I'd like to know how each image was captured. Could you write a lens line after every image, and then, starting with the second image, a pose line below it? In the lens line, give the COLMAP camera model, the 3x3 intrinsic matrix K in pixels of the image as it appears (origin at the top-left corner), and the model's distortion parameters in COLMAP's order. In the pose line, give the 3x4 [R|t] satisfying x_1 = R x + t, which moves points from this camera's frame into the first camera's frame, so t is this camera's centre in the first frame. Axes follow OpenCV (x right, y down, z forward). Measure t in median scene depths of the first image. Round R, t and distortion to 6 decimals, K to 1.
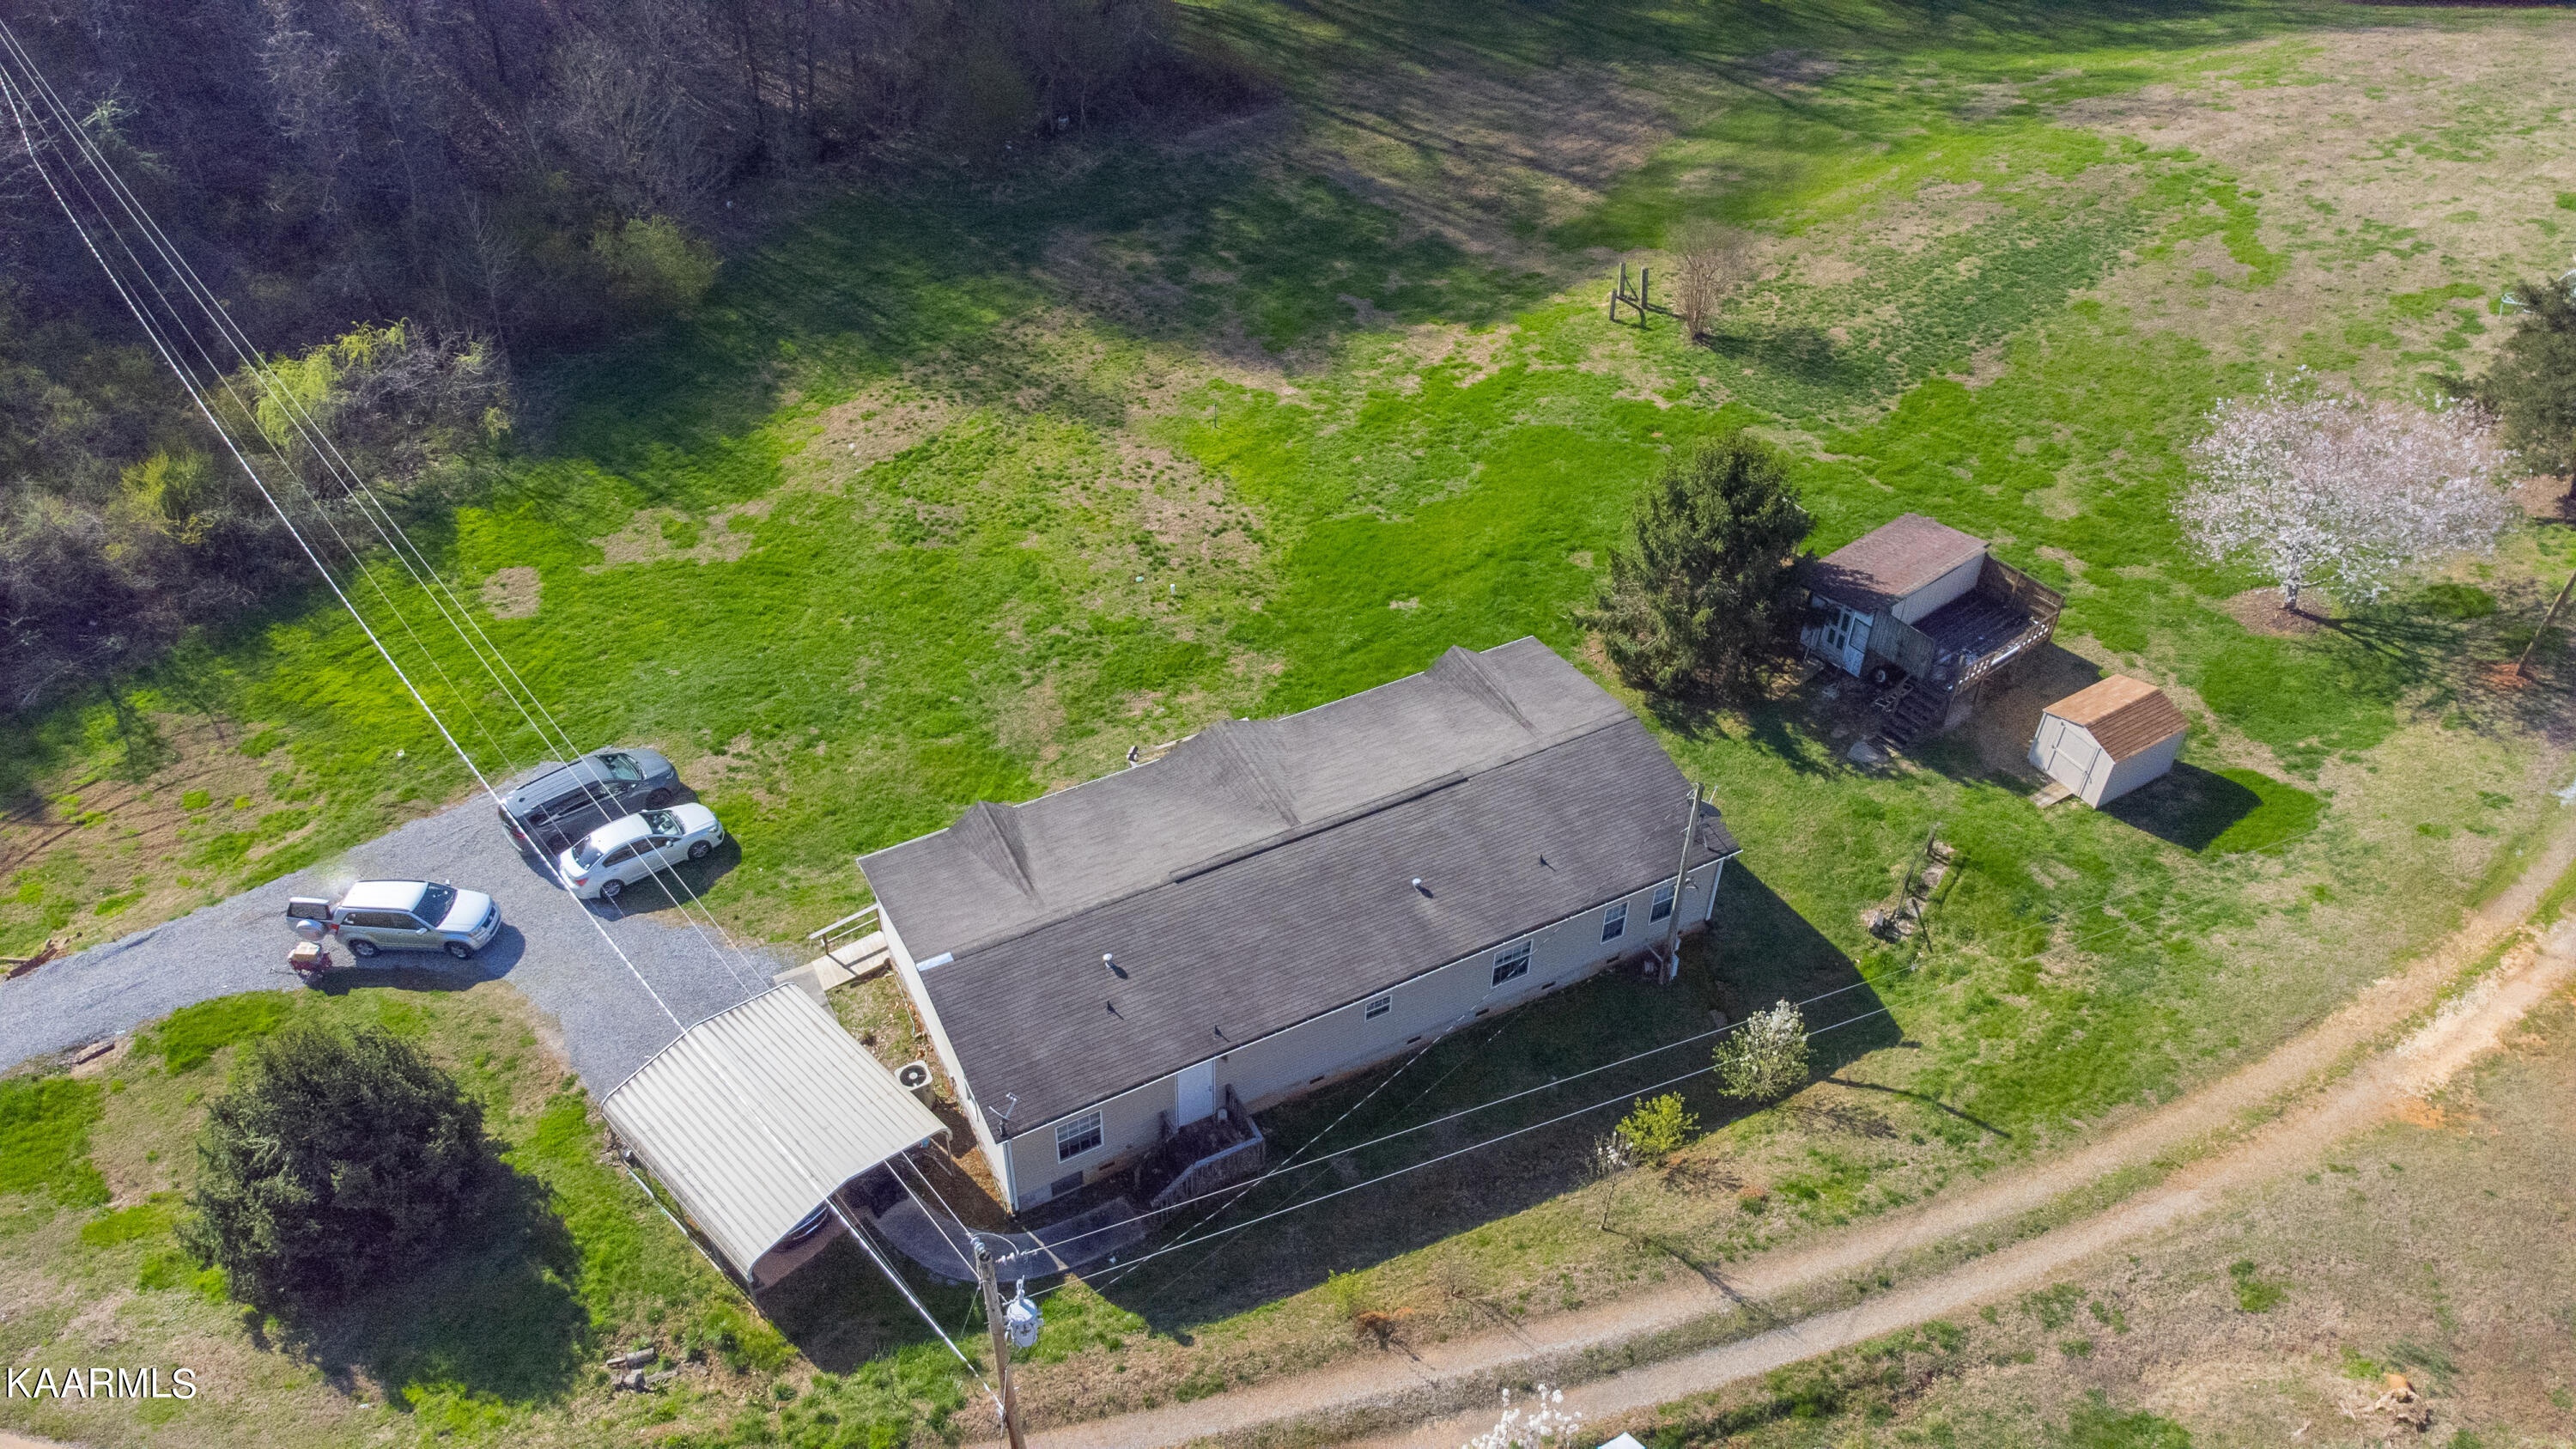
lens RADIAL K [[1858.9, 0, 1282.1], [0, 1858.9, 770.3], [0, 0, 1]] dist [0.012981, 0.062304]
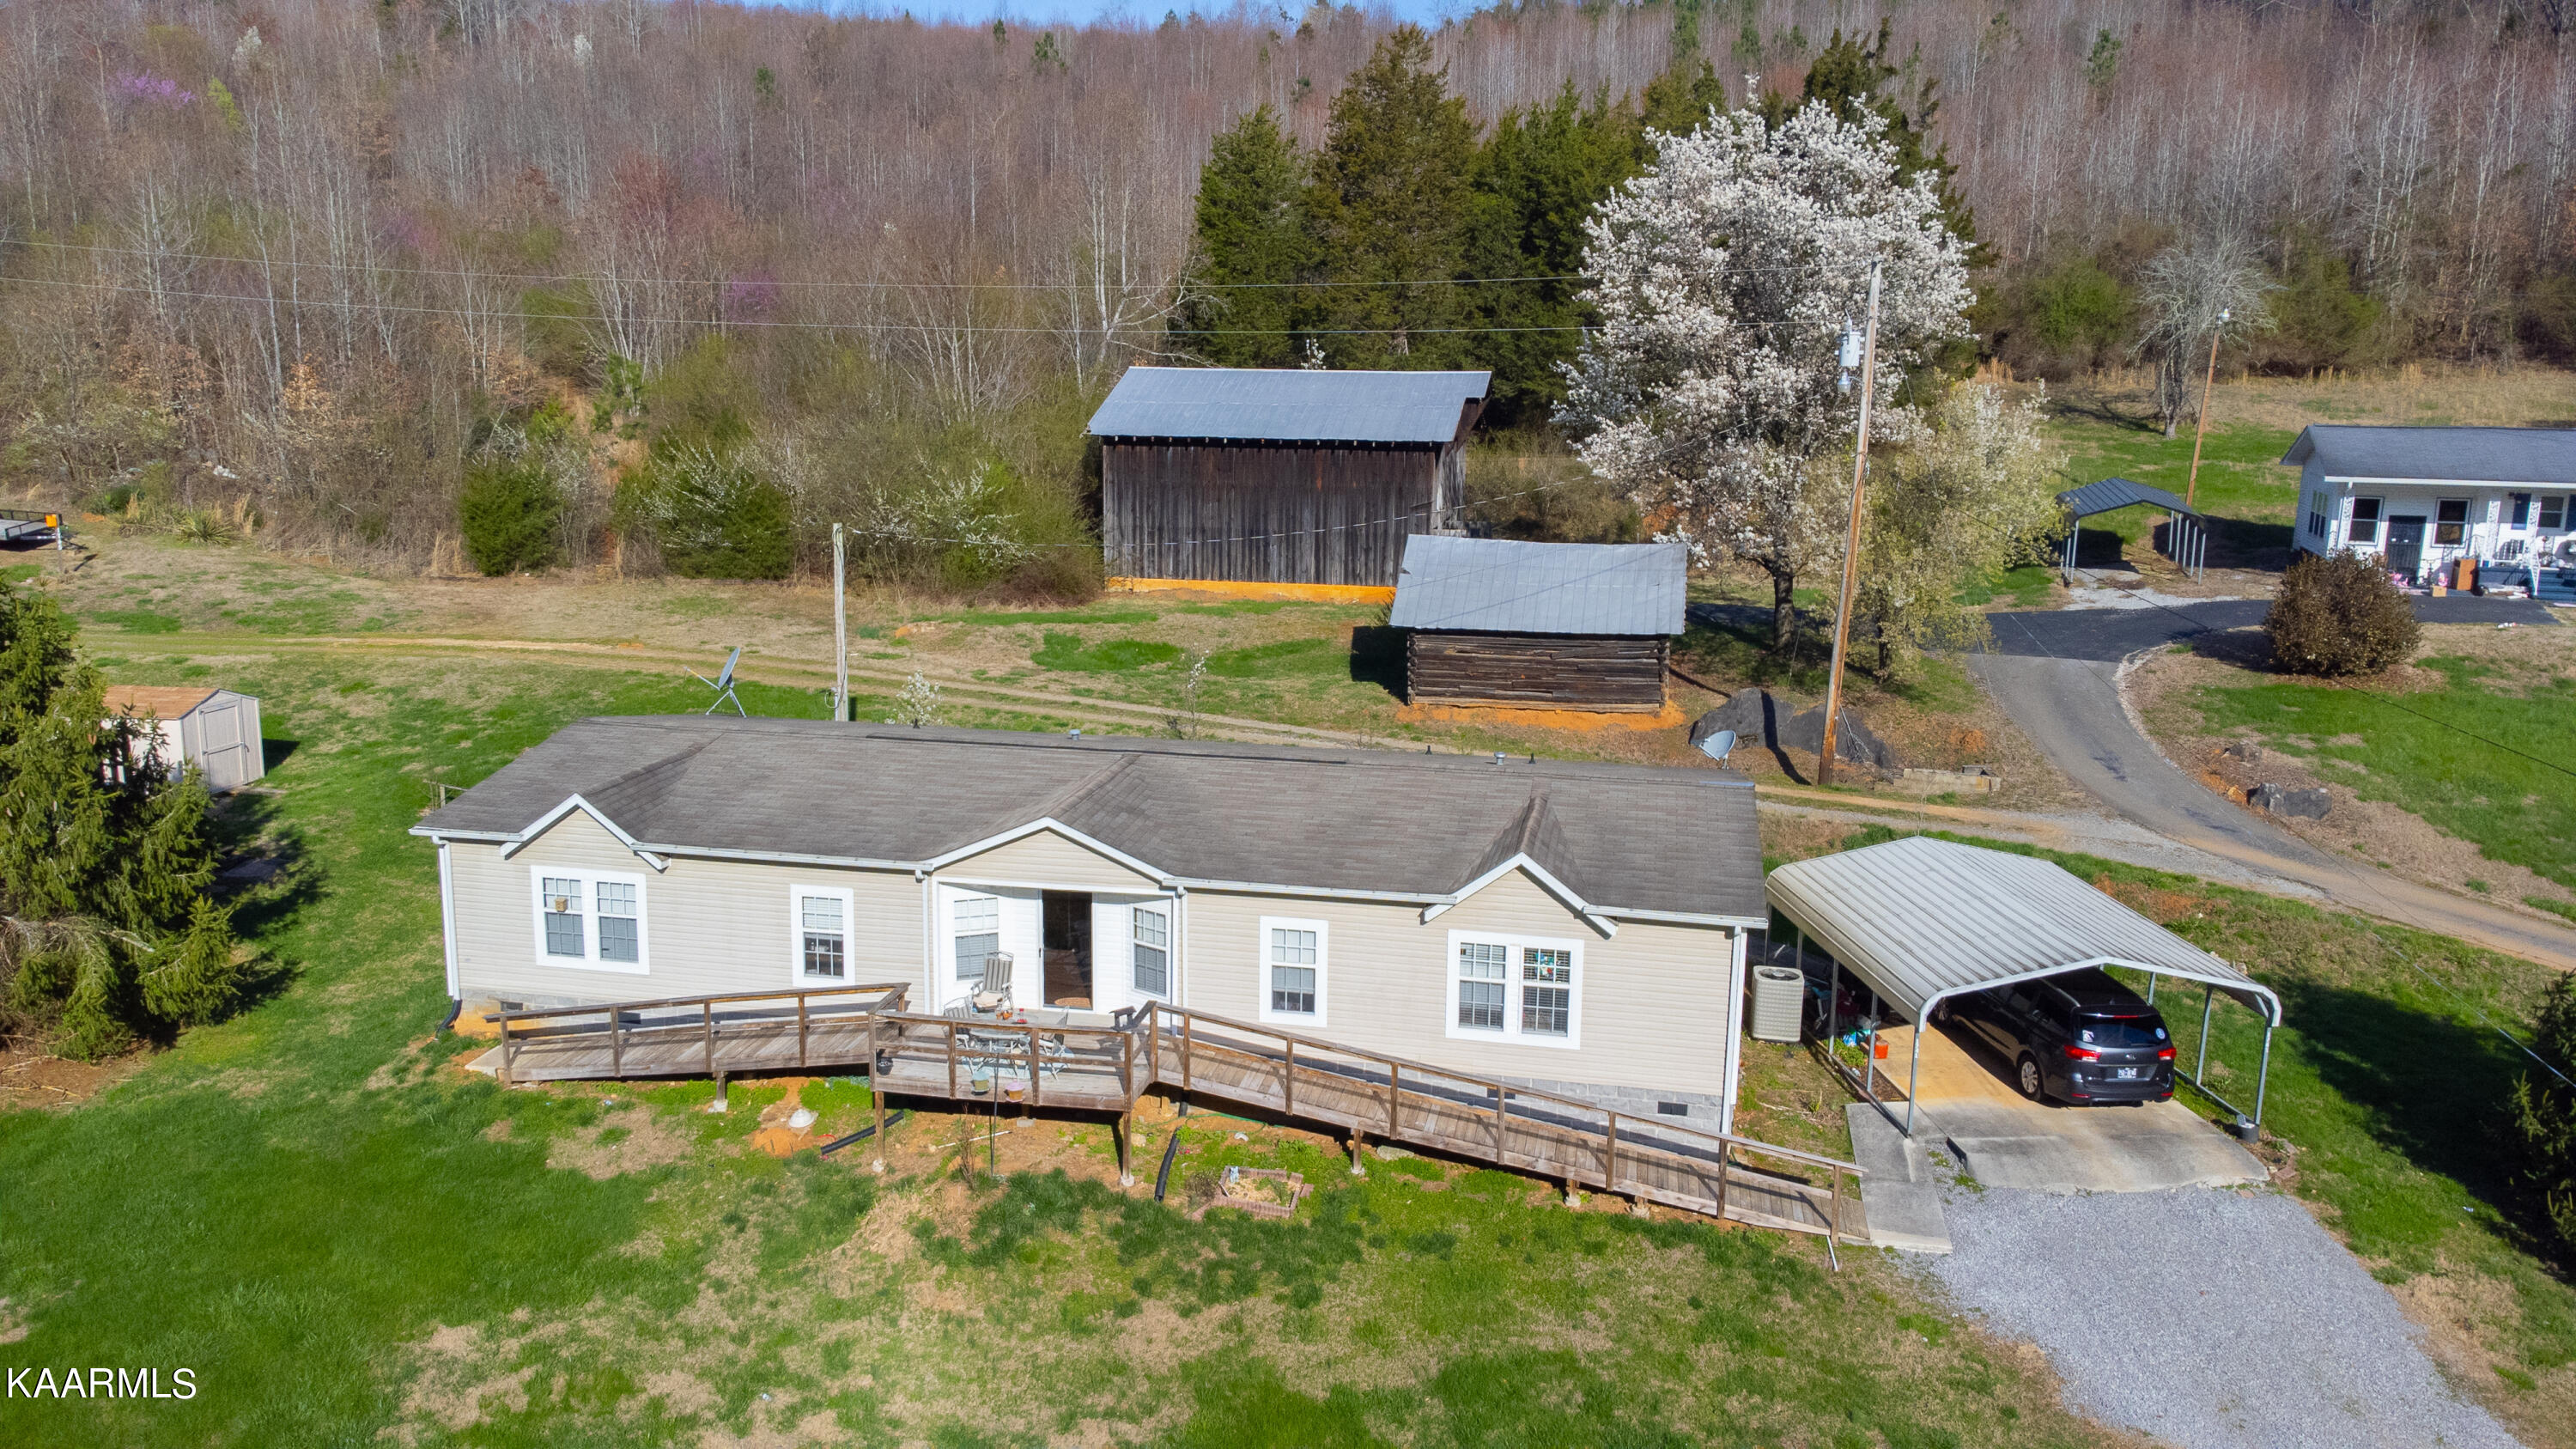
lens RADIAL K [[1913.6, 0, 1288.0], [0, 1913.6, 724.5], [0, 0, 1]] dist [0.051669, 0.008639]
pose [[-0.785821, -0.139848, 0.602435, -0.409871], [0.402727, 0.623552, 0.670070, -0.378922], [-0.469357, 0.769172, -0.433680, 1.156773]]
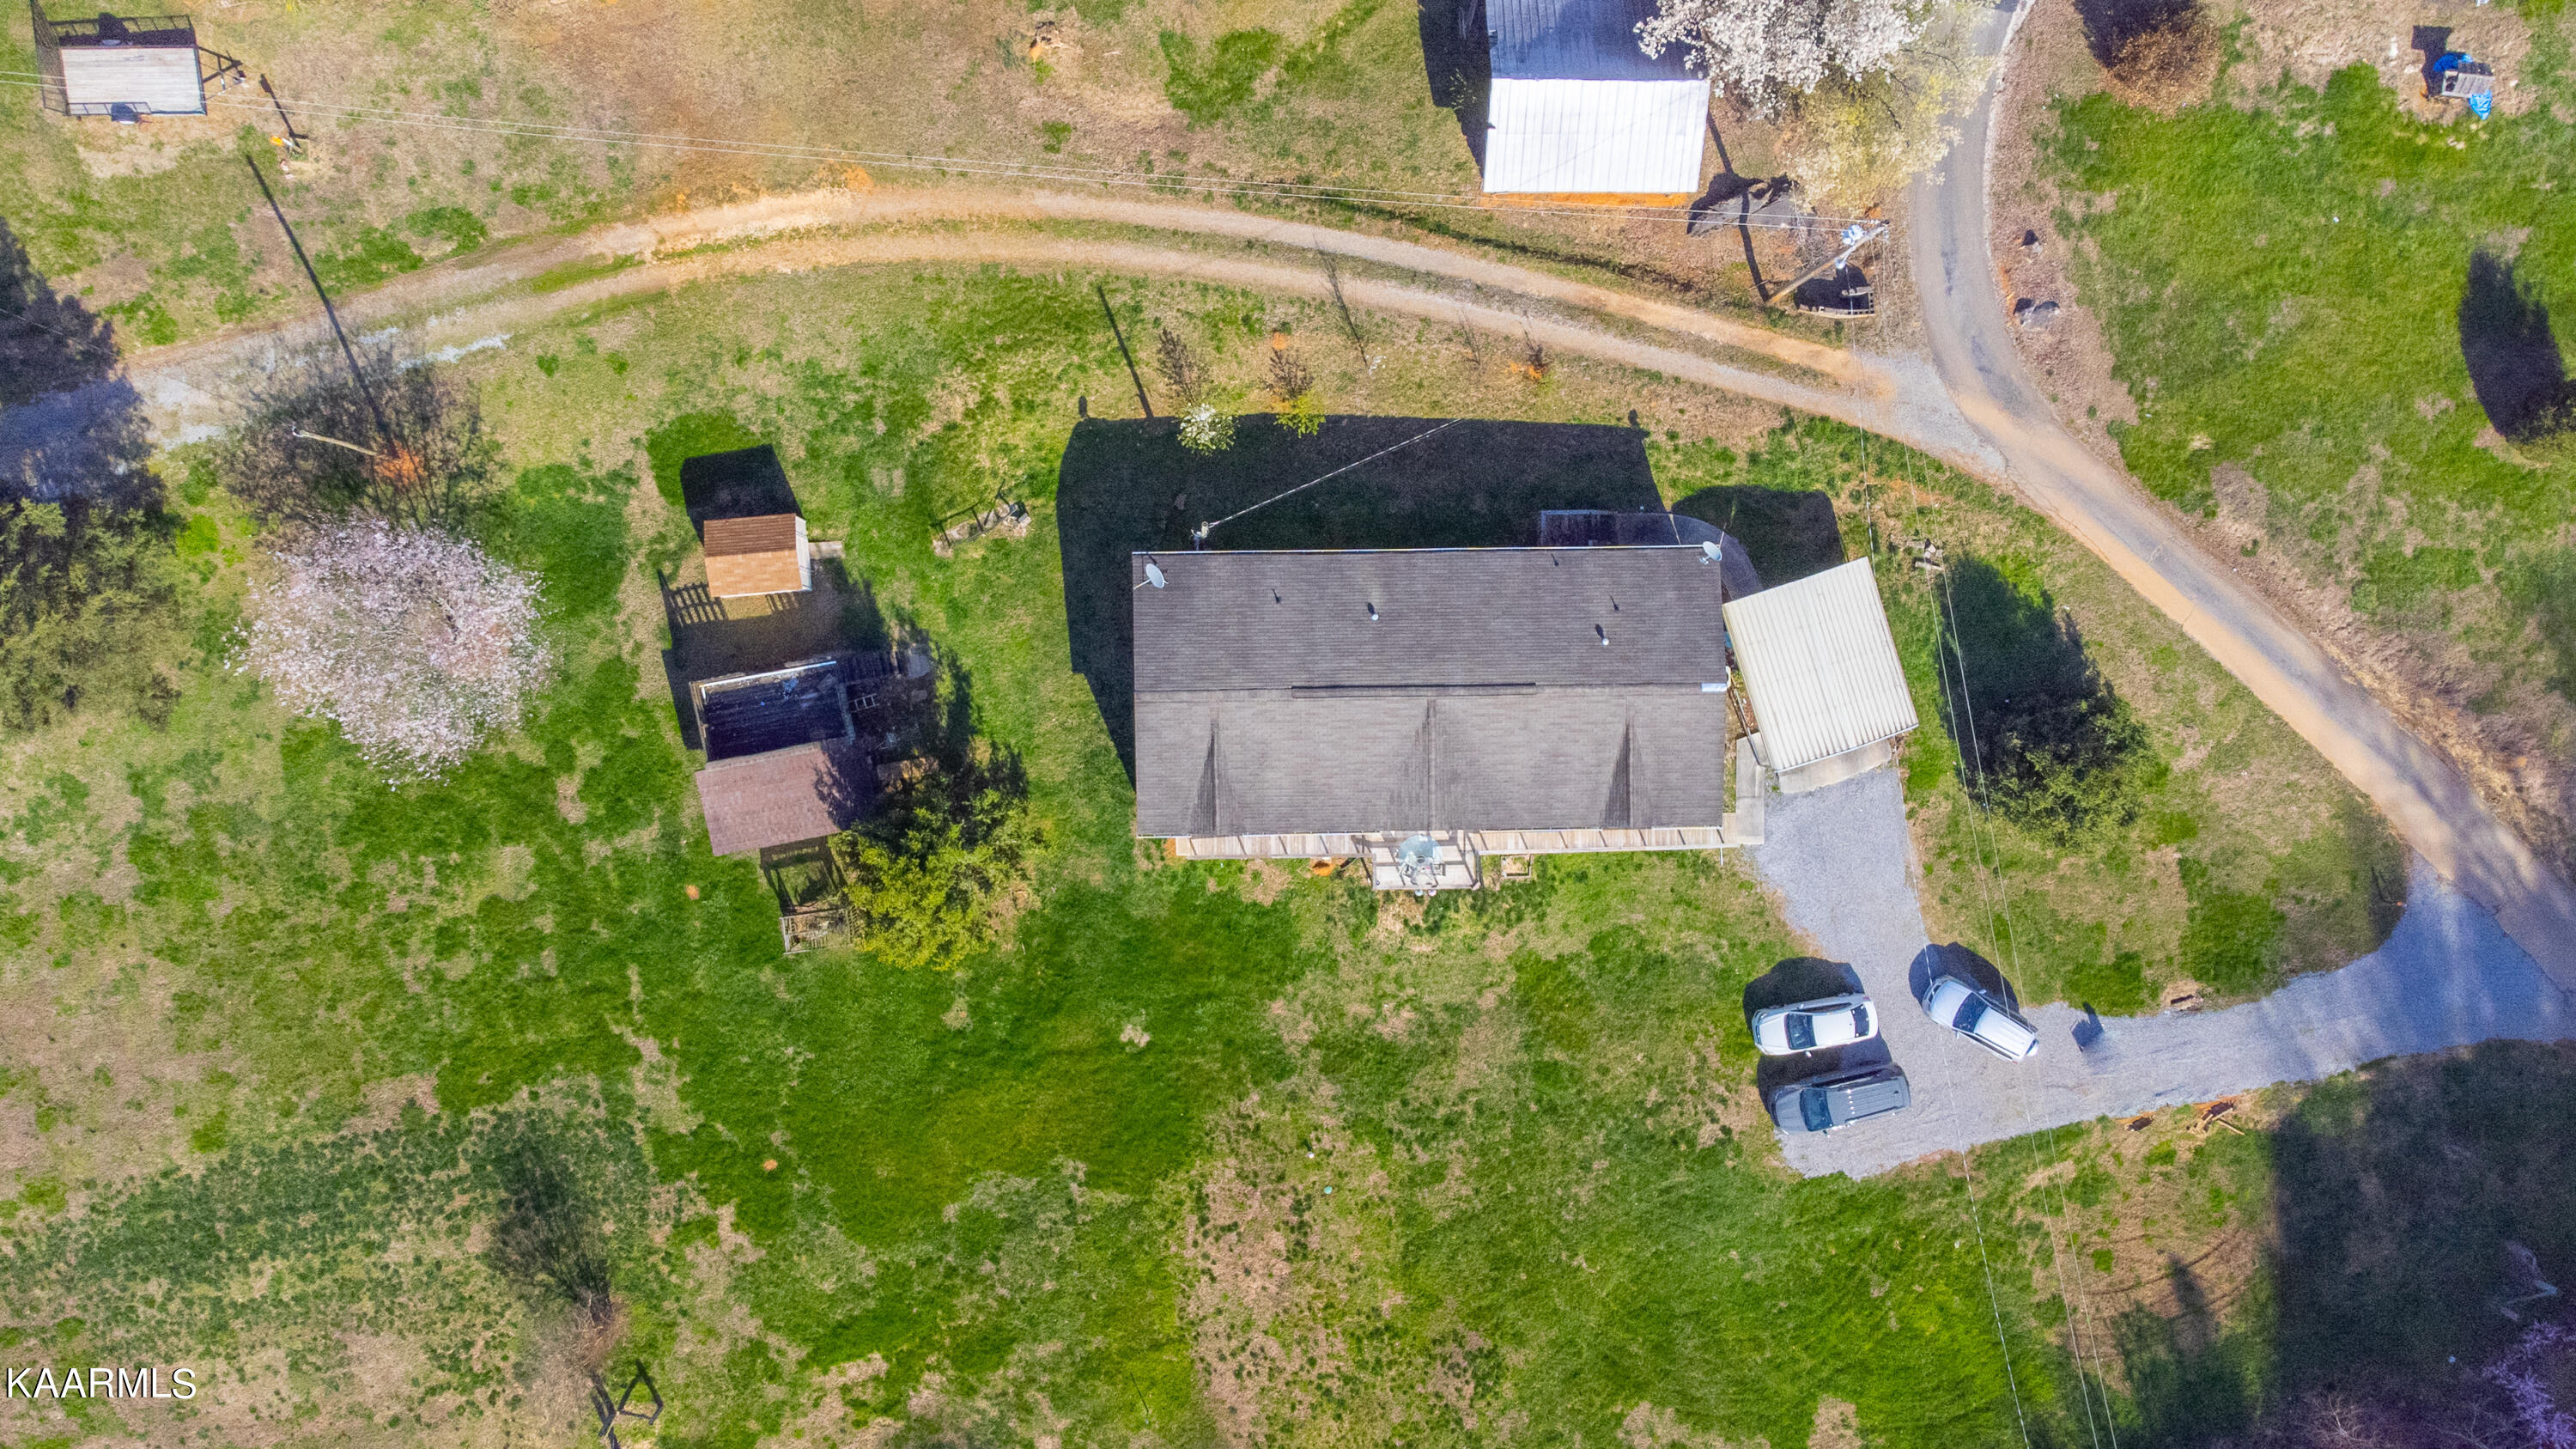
lens RADIAL K [[1960.1, 0, 1284.3], [0, 1960.1, 704.8], [0, 0, 1]] dist [0.028831, 0.003496]
pose [[-0.895070, -0.443009, -0.050915, 0.160498], [0.268708, -0.626949, 0.731253, -0.955115], [-0.355873, 0.640841, 0.680204, 0.063908]]
